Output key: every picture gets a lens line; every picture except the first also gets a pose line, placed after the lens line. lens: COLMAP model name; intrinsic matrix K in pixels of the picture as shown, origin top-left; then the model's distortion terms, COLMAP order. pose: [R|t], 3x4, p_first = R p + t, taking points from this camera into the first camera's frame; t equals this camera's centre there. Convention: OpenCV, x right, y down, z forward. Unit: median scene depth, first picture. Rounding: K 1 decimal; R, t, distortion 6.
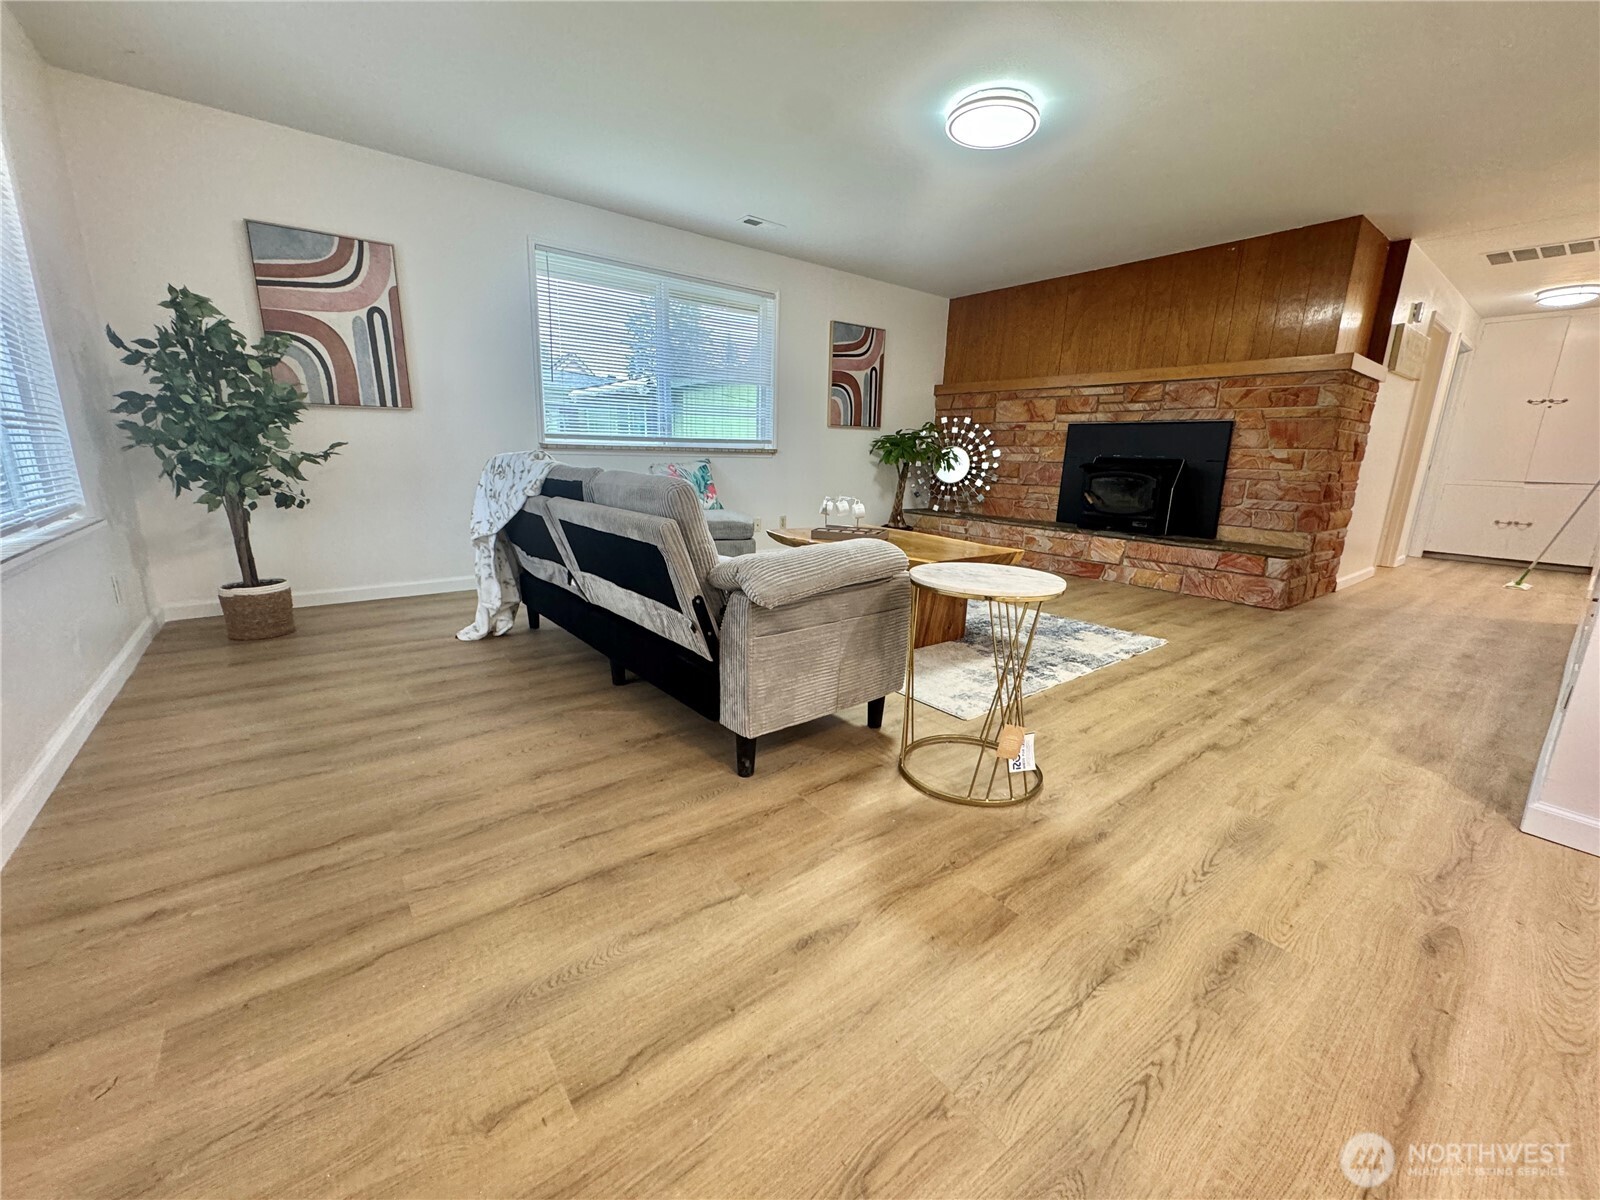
lens RADIAL K [[637.6, 0, 797.5], [0, 637.6, 600.7], [0, 0, 1]] dist [0.001609, 0.000033]
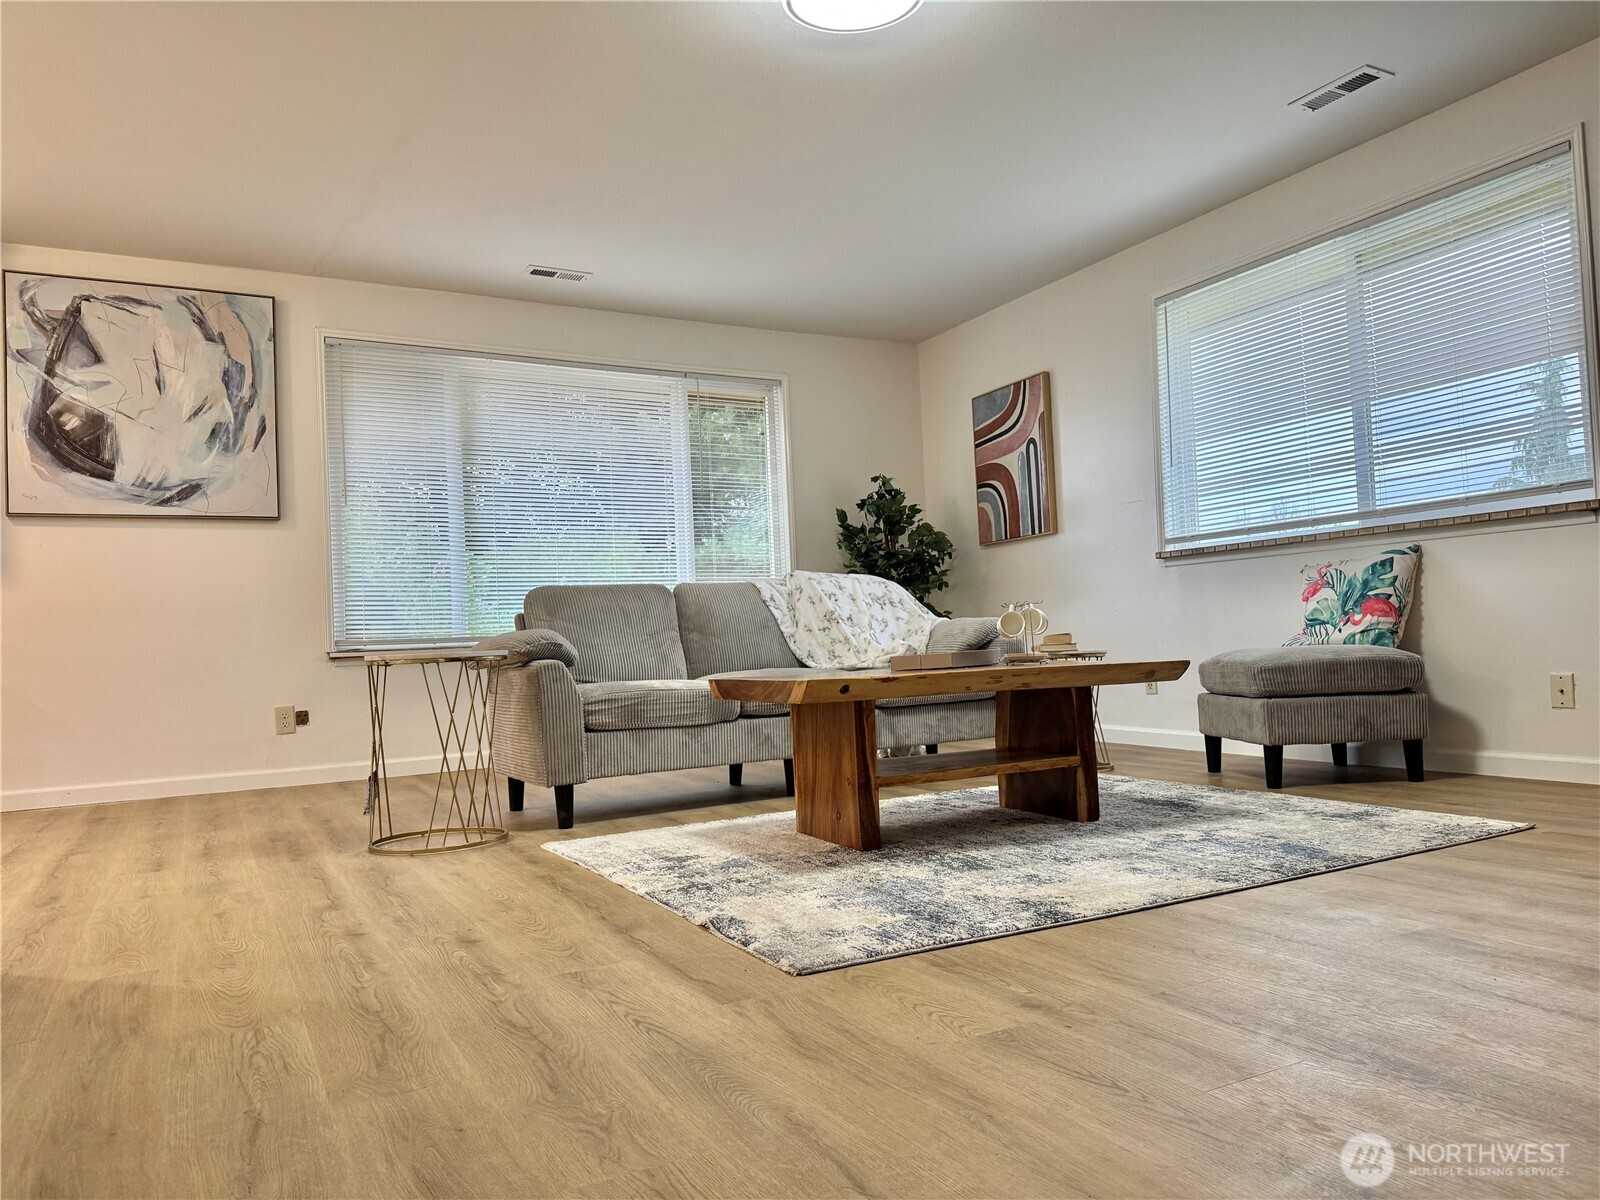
lens RADIAL K [[1118.5, 0, 798.9], [0, 1118.5, 604.0], [0, 0, 1]] dist [-0.004524, -0.001686]
pose [[-0.178515, -0.052896, -0.982514, 1.123190], [-0.189930, 0.981626, -0.018340, -0.108728], [0.965432, 0.183335, -0.185282, 1.041565]]
